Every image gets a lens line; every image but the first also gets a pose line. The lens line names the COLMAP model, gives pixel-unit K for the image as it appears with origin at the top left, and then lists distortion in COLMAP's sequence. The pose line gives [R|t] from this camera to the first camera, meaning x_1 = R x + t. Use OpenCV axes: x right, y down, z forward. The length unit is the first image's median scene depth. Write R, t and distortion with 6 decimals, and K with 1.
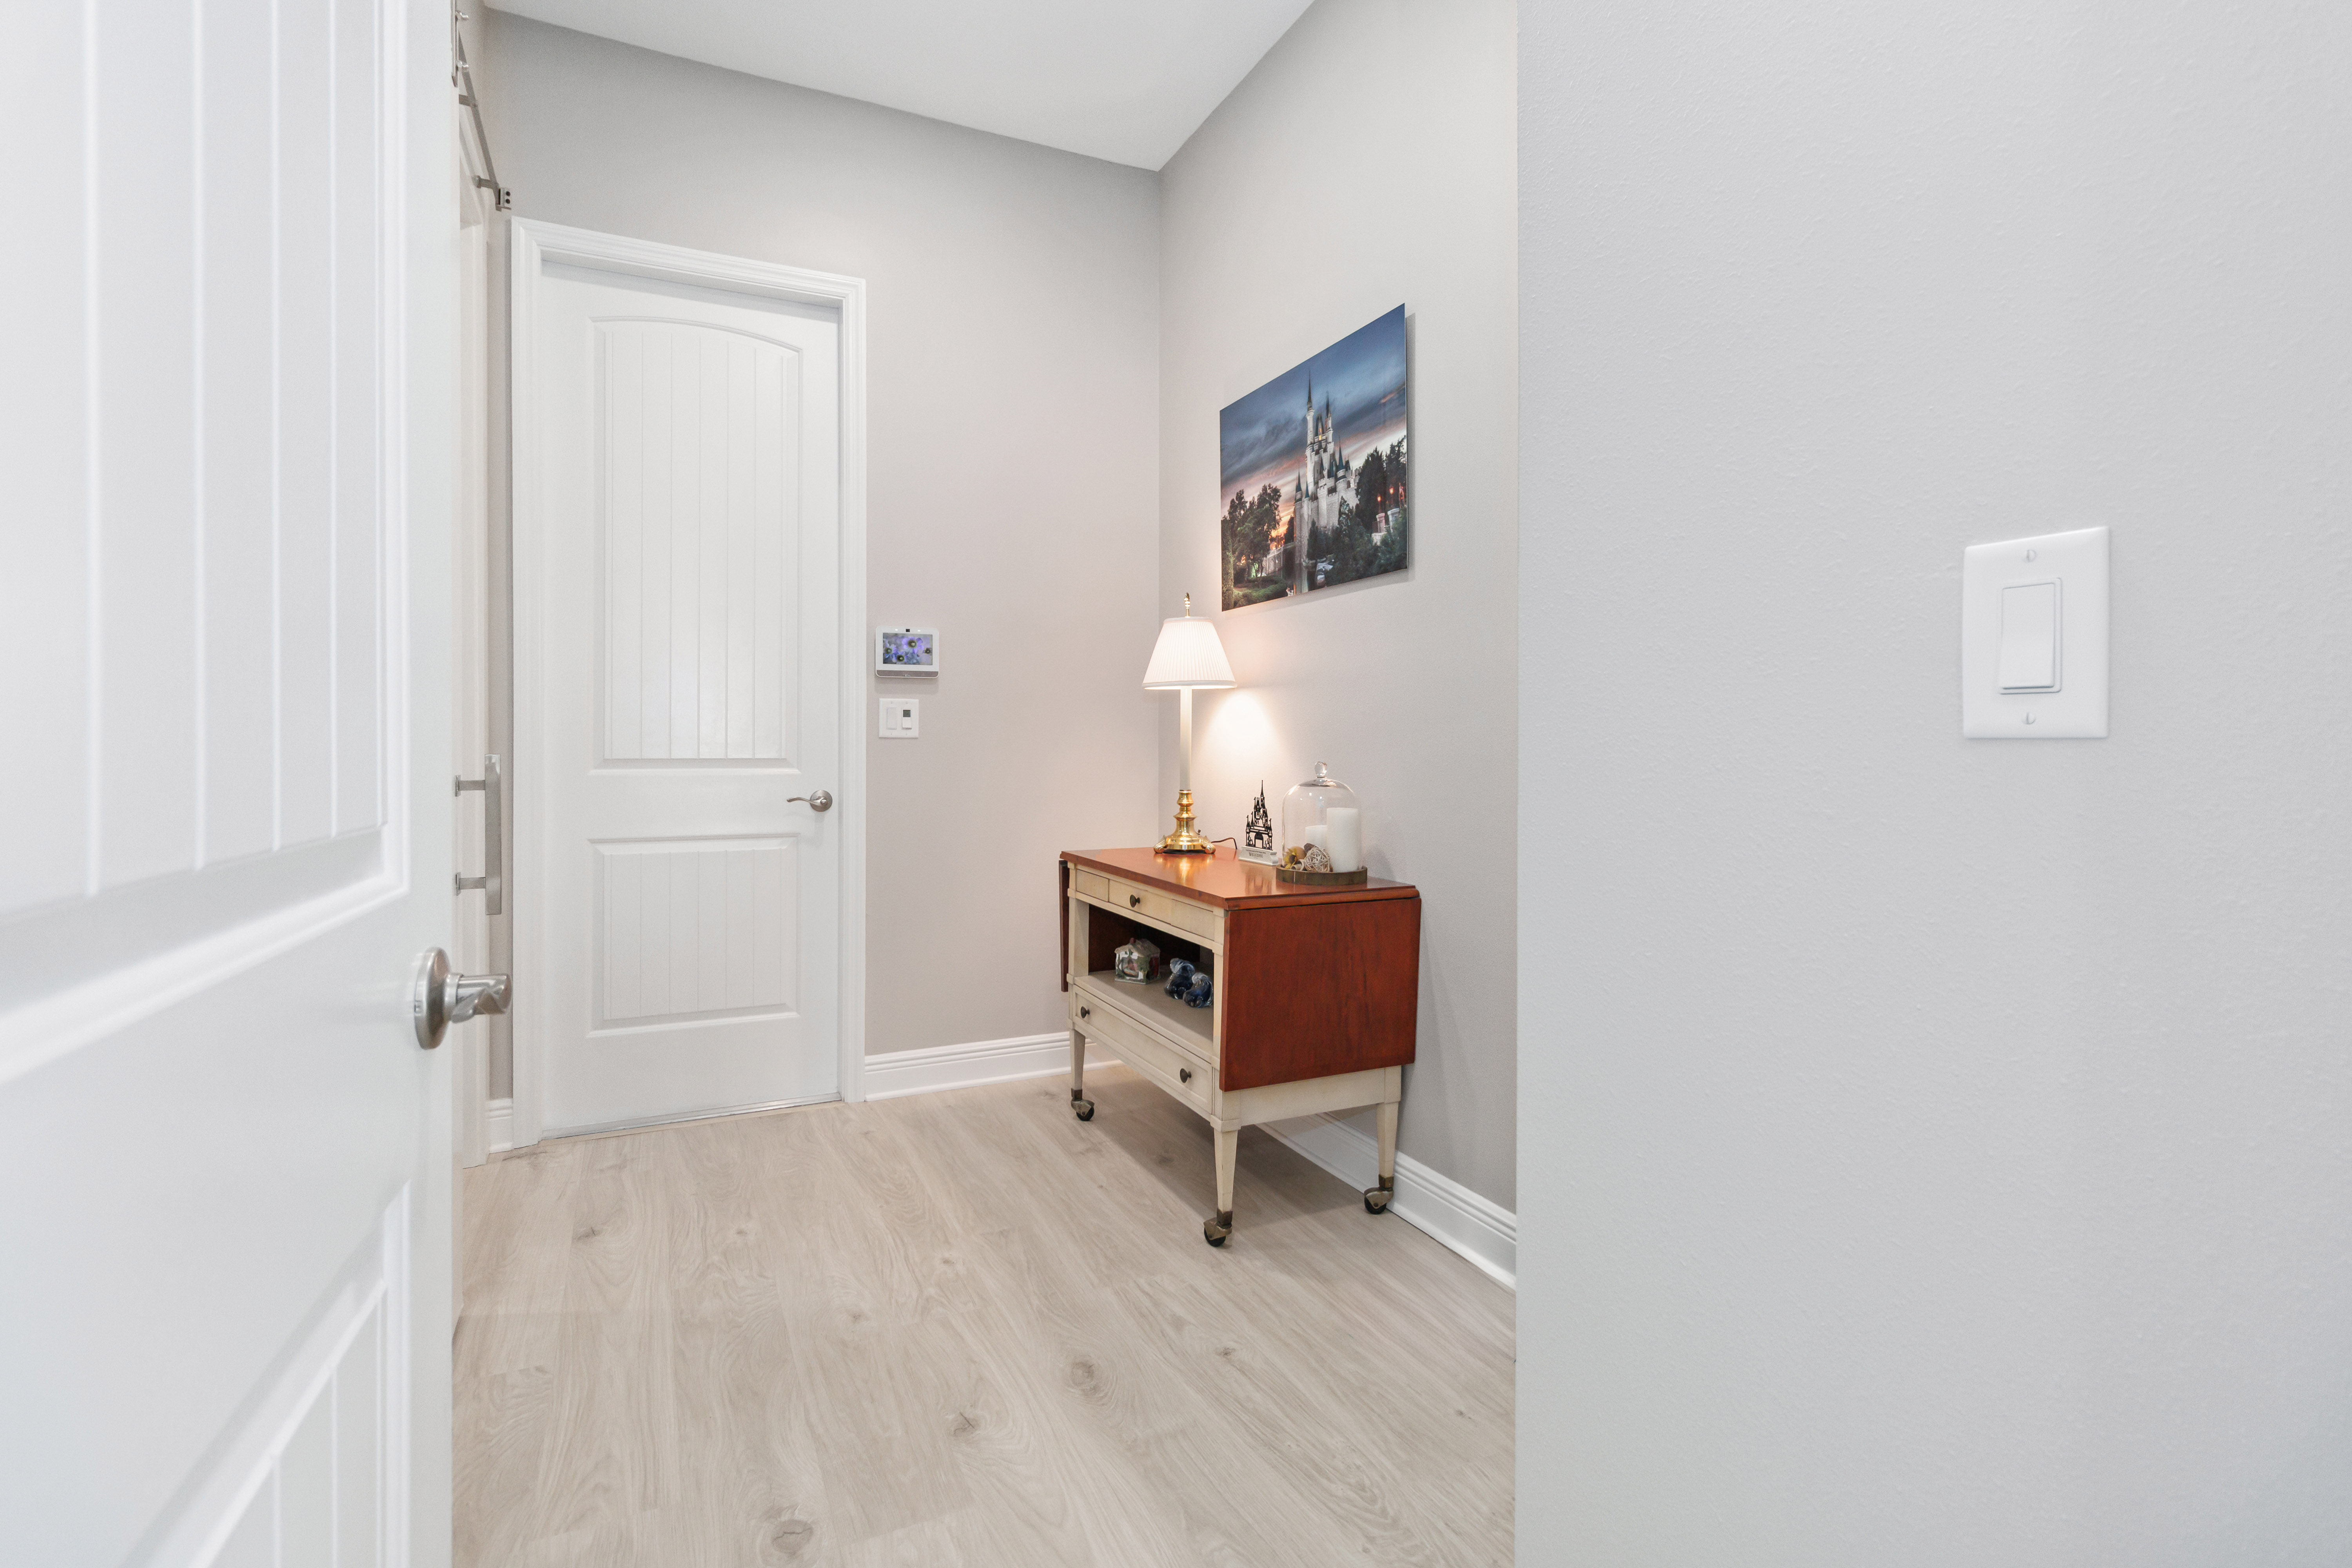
lens RADIAL K [[1091.4, 0, 1184.1], [0, 1091.4, 739.2], [0, 0, 1]] dist [0.009911, 0.000435]
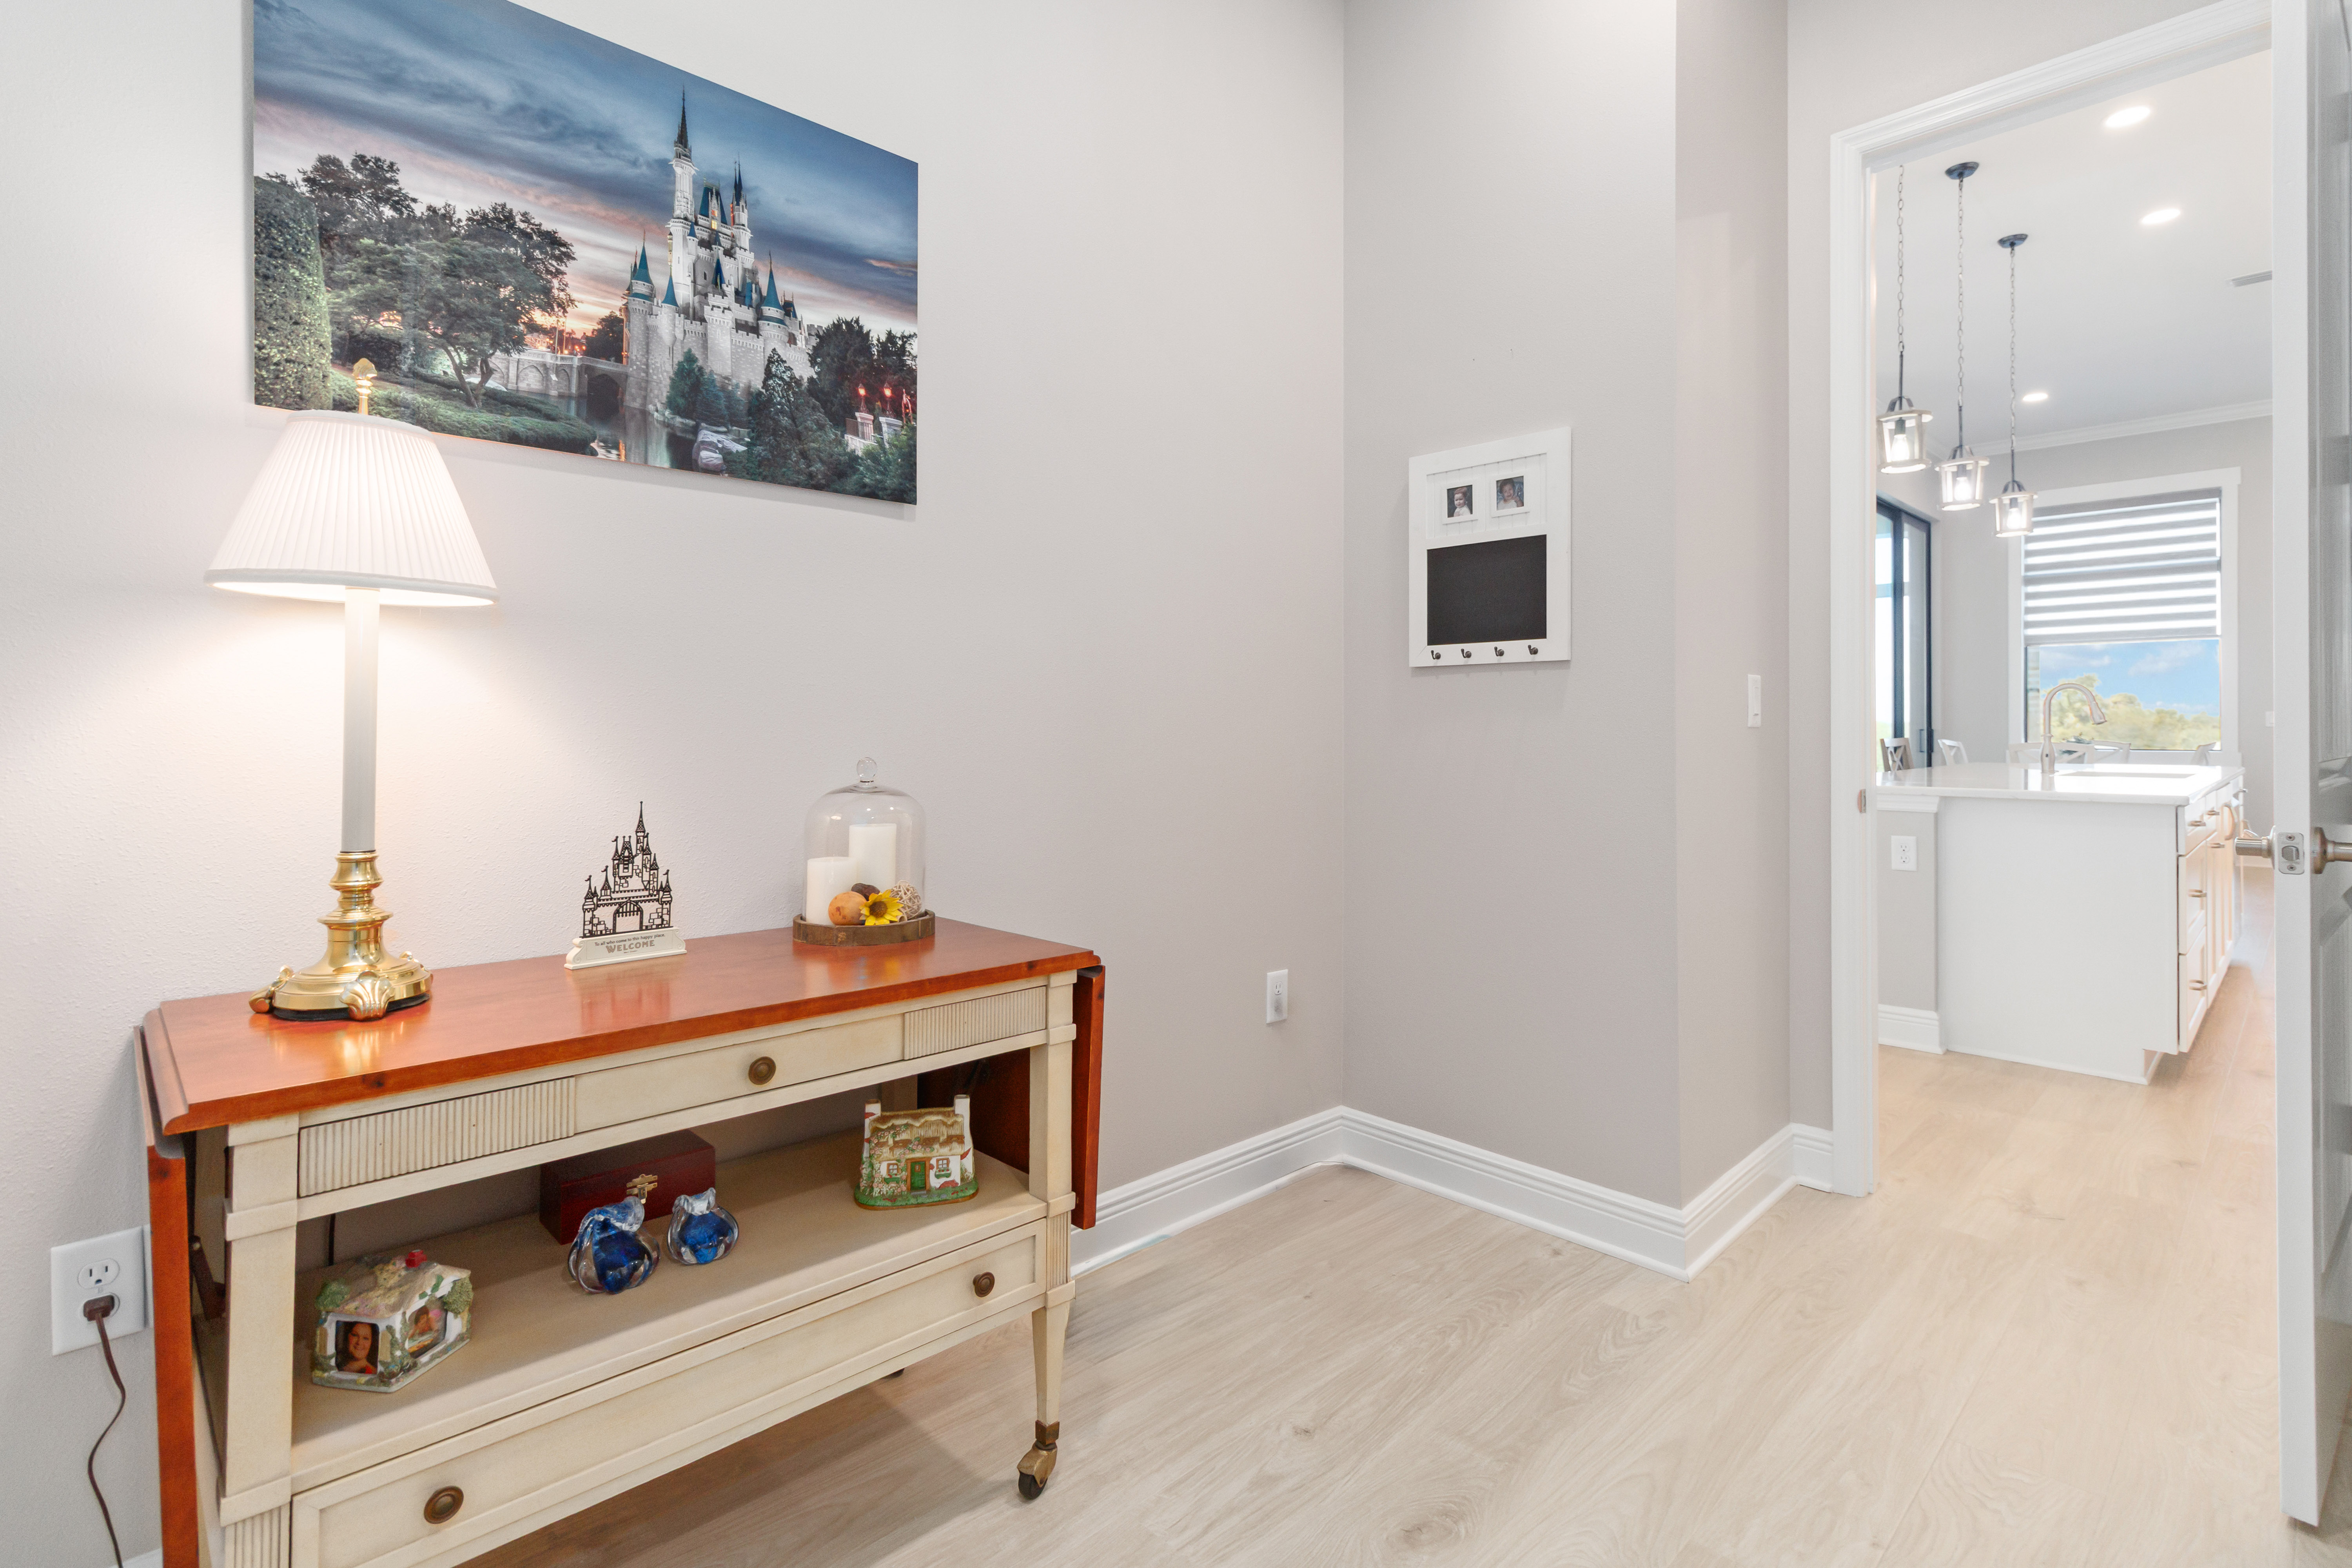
lens RADIAL K [[1091.4, 0, 1184.1], [0, 1091.4, 739.2], [0, 0, 1]] dist [0.009911, 0.000435]
pose [[-0.292136, 0.000824, 0.956376, -0.523342], [0.007934, 0.999967, 0.001562, 0.008806], [-0.956344, 0.008044, -0.292133, 0.921628]]
